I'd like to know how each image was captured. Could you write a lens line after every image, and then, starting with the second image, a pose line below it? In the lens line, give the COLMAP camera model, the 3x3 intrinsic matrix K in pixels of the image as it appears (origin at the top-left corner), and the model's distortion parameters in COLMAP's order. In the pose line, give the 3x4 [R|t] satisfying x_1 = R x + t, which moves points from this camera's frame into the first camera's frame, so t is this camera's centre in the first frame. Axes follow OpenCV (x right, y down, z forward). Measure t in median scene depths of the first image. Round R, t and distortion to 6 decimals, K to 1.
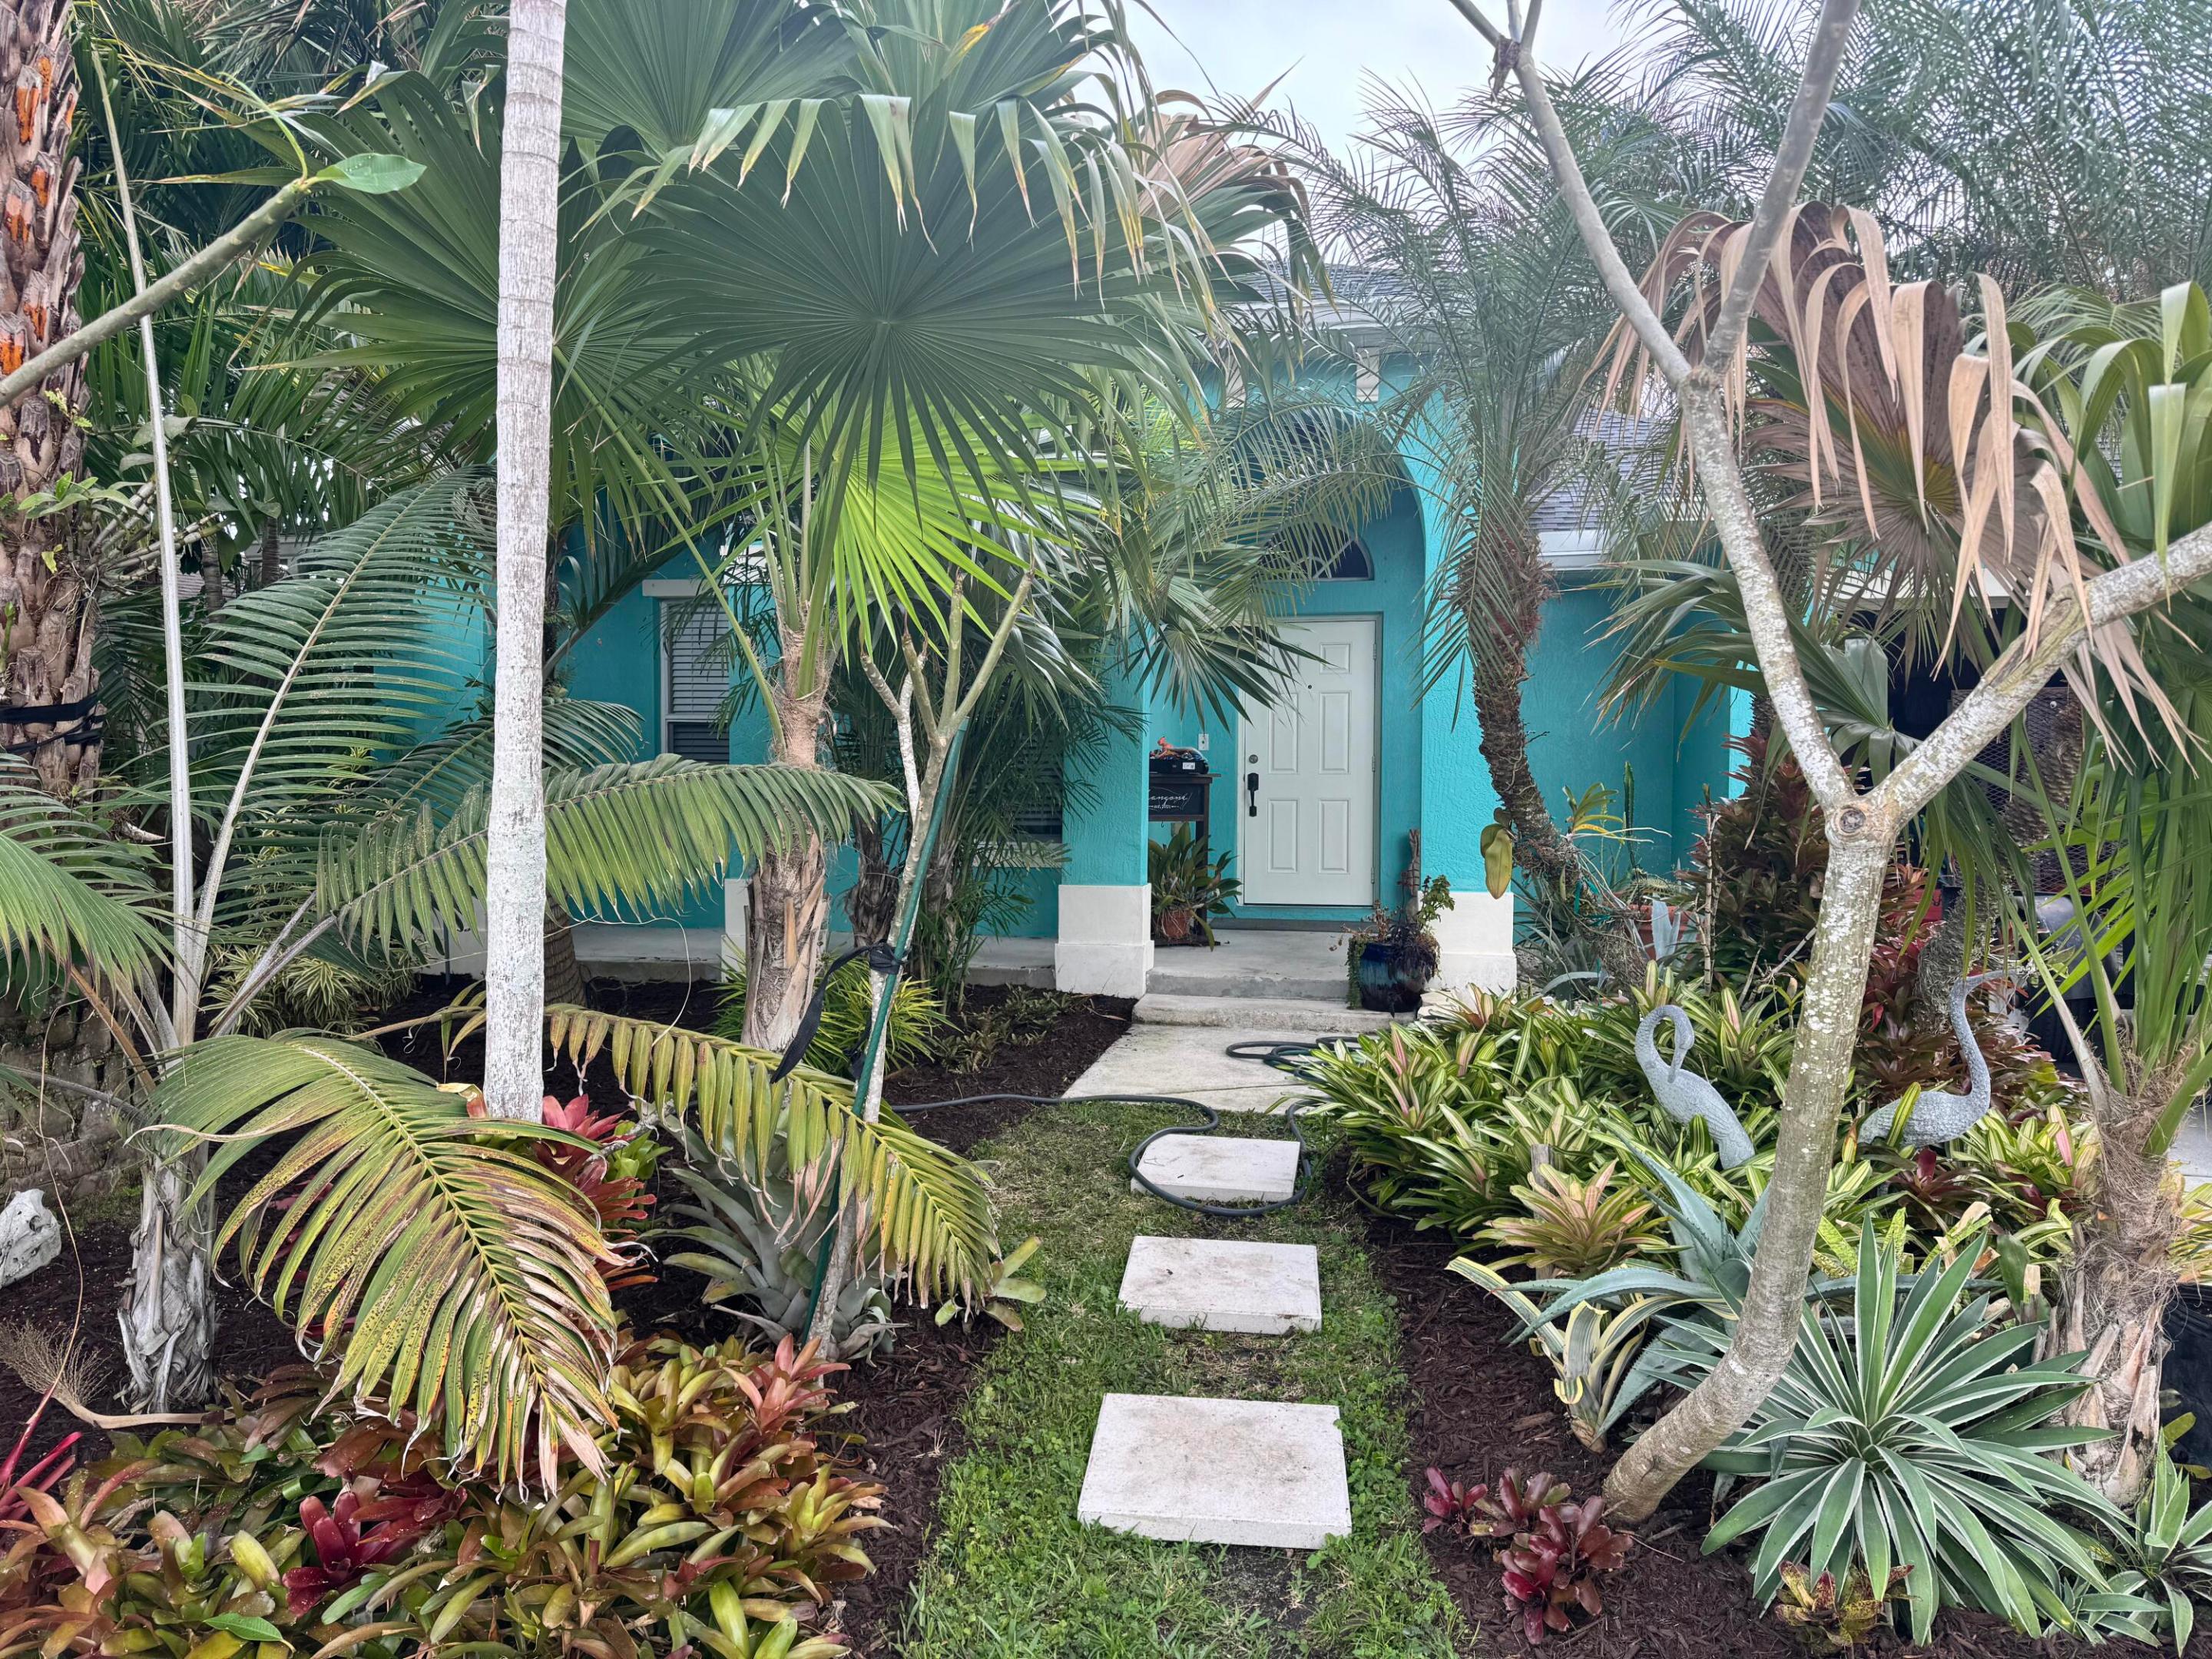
lens RADIAL K [[1536.9, 0, 1100.7], [0, 1536.9, 834.4], [0, 0, 1]] dist [0.095974, -0.119419]
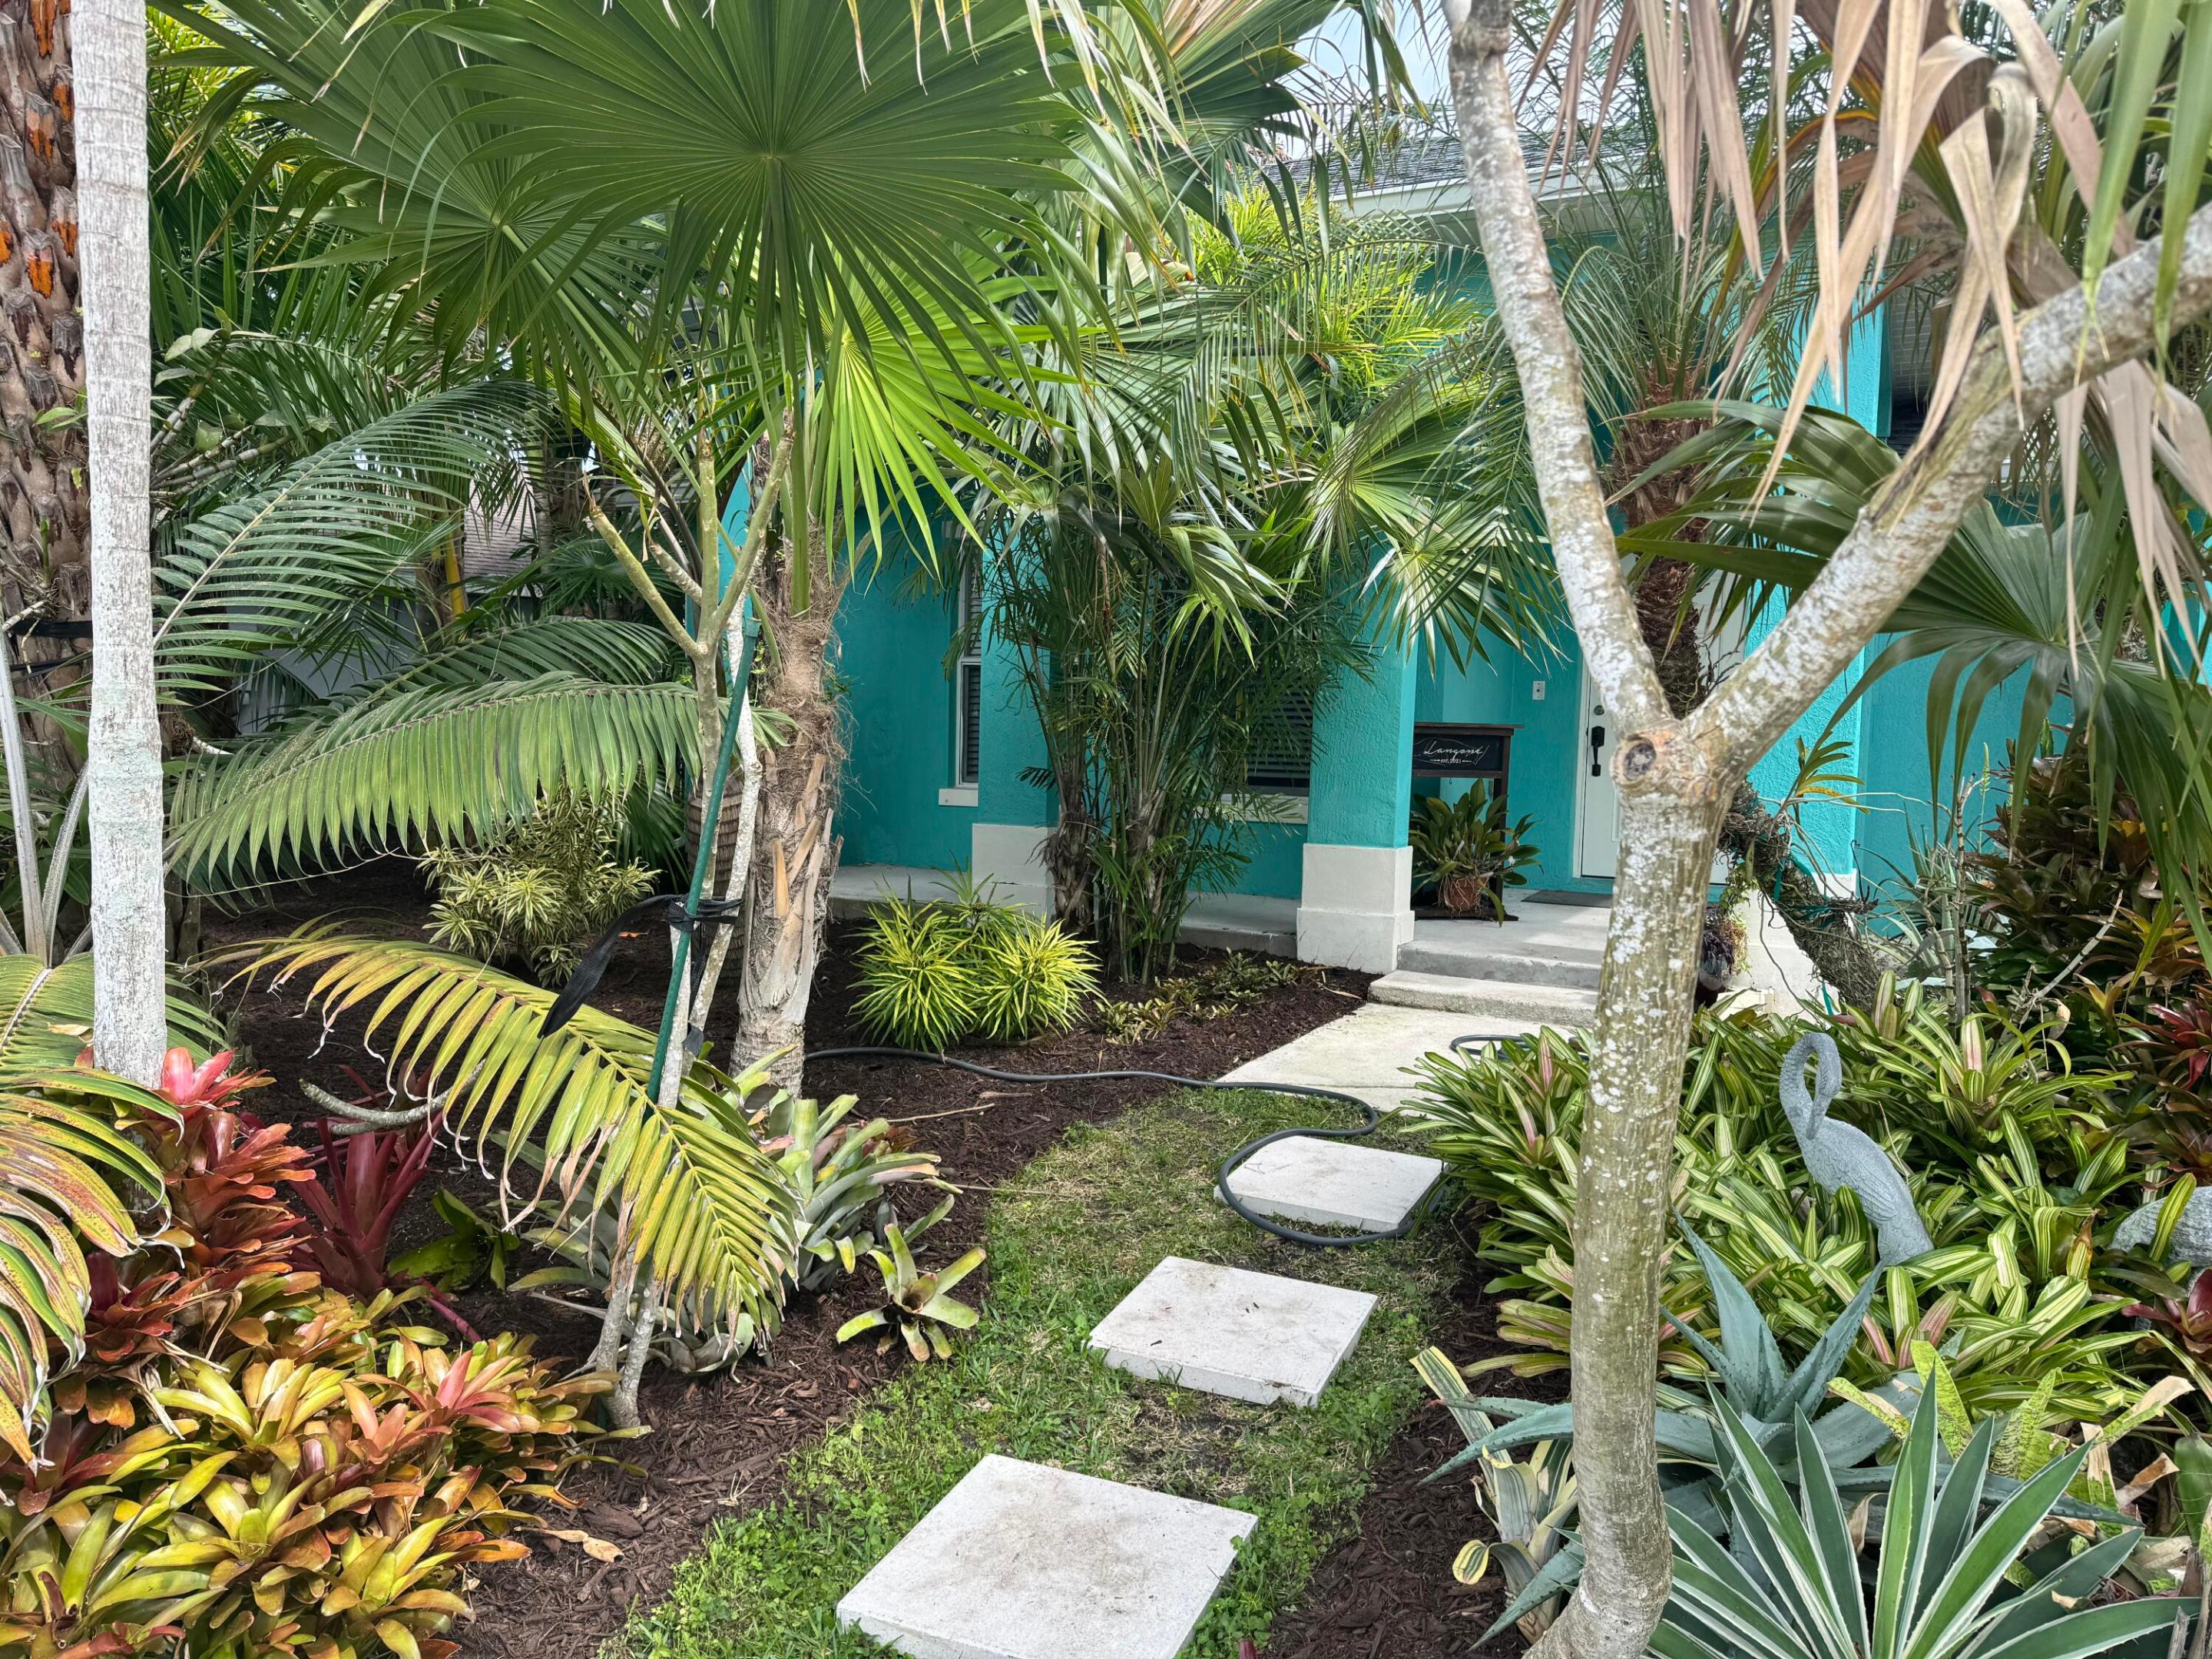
lens RADIAL K [[1536.9, 0, 1100.7], [0, 1536.9, 834.4], [0, 0, 1]] dist [0.095974, -0.119419]
pose [[0.956573, 0.038905, -0.288885, 0.274730], [-0.030893, 0.999002, 0.032247, 0.003968], [0.289852, -0.021922, 0.956821, 0.227217]]
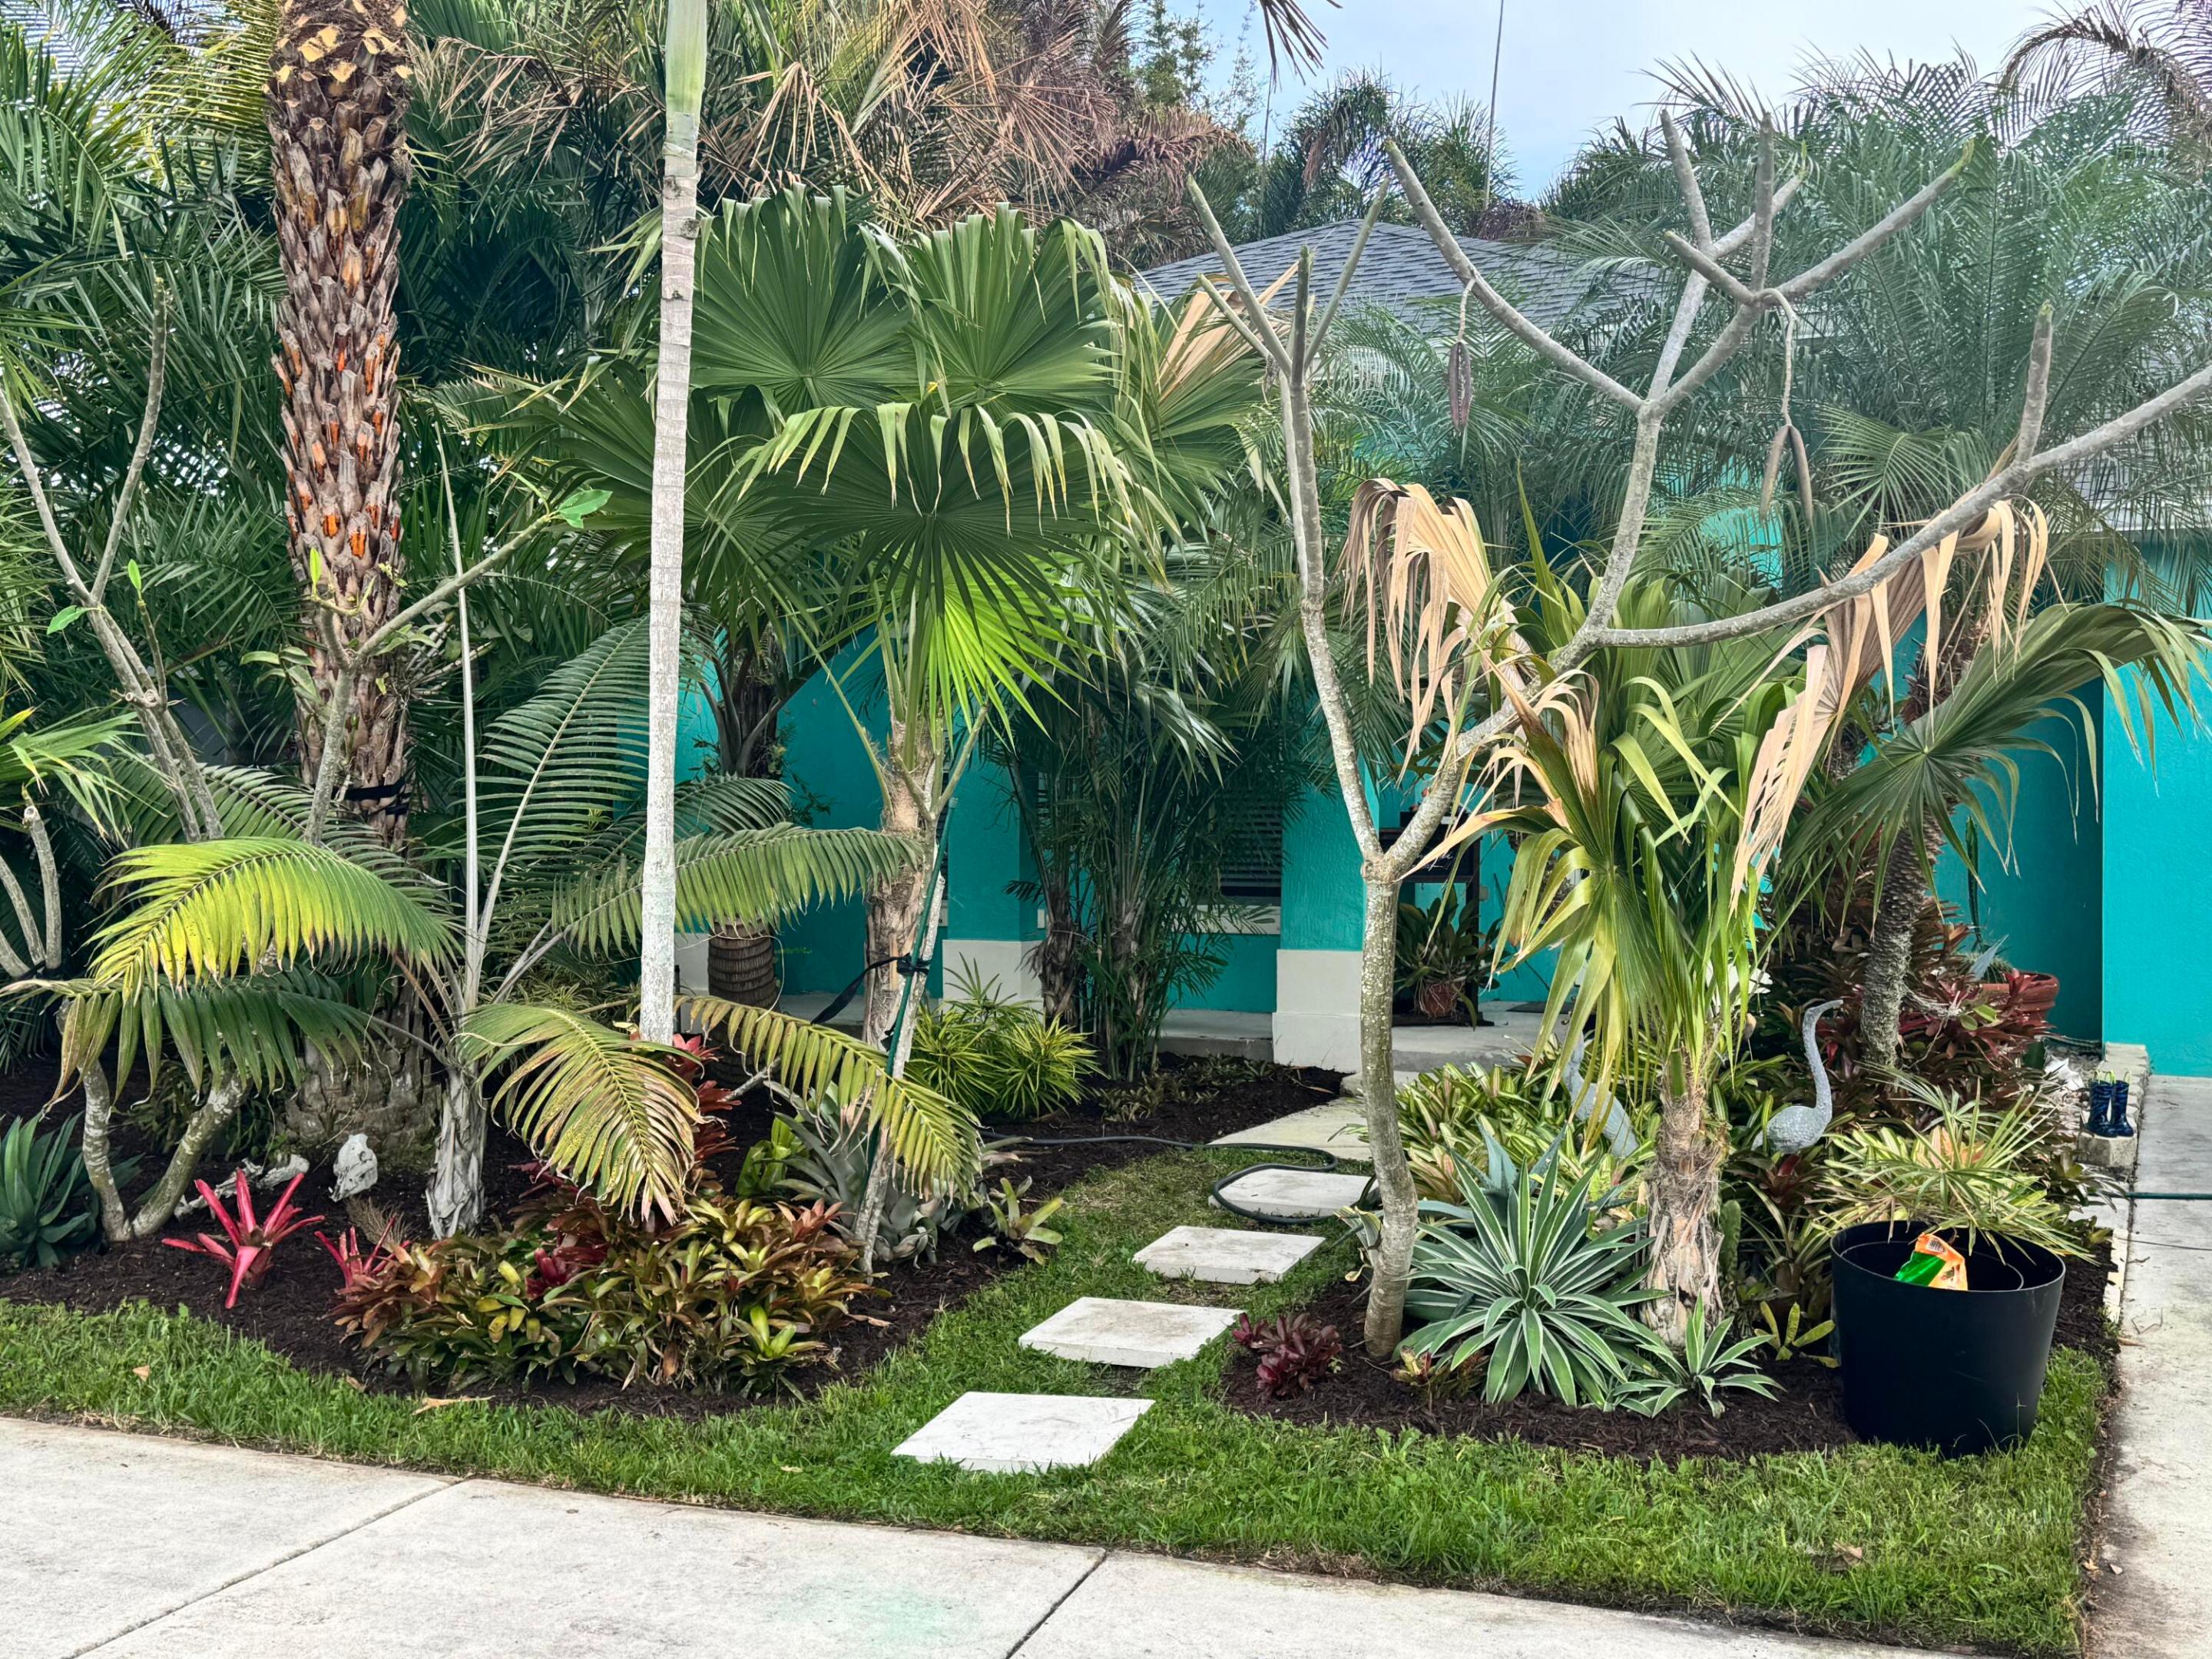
lens RADIAL K [[2358.0, 0, 1101.5], [0, 2358.0, 839.2], [0, 0, 1]] dist [0.216329, -0.497483]
pose [[0.970354, 0.001033, -0.241685, 0.496439], [-0.008858, 0.999471, -0.031290, 0.026196], [0.241525, 0.032504, 0.969850, -0.964094]]
